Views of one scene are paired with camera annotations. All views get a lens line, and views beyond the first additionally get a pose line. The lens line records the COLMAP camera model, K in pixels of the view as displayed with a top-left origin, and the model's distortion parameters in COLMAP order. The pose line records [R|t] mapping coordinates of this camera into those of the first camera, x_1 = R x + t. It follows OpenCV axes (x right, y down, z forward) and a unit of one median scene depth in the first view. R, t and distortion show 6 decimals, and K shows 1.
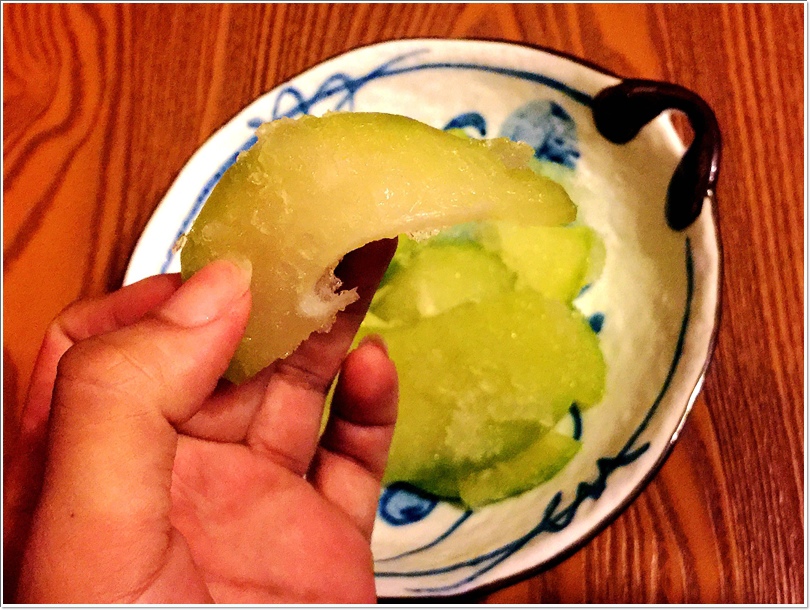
lens RADIAL K [[1130.3, 0, 405.0], [0, 1130.3, 305.0], [0, 0, 1]] dist [0.030622, 0.110744]
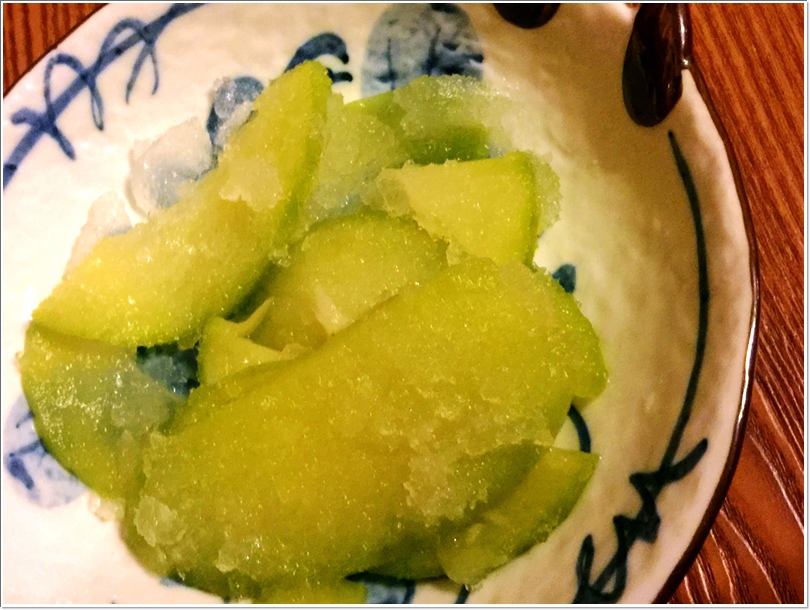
lens RADIAL K [[1130.3, 0, 405.0], [0, 1130.3, 305.0], [0, 0, 1]] dist [0.030622, 0.110744]
pose [[0.964786, -0.243653, 0.099102, -0.003607], [0.240208, 0.969654, 0.045515, -0.024834], [-0.107184, -0.020108, 0.994036, 0.293399]]
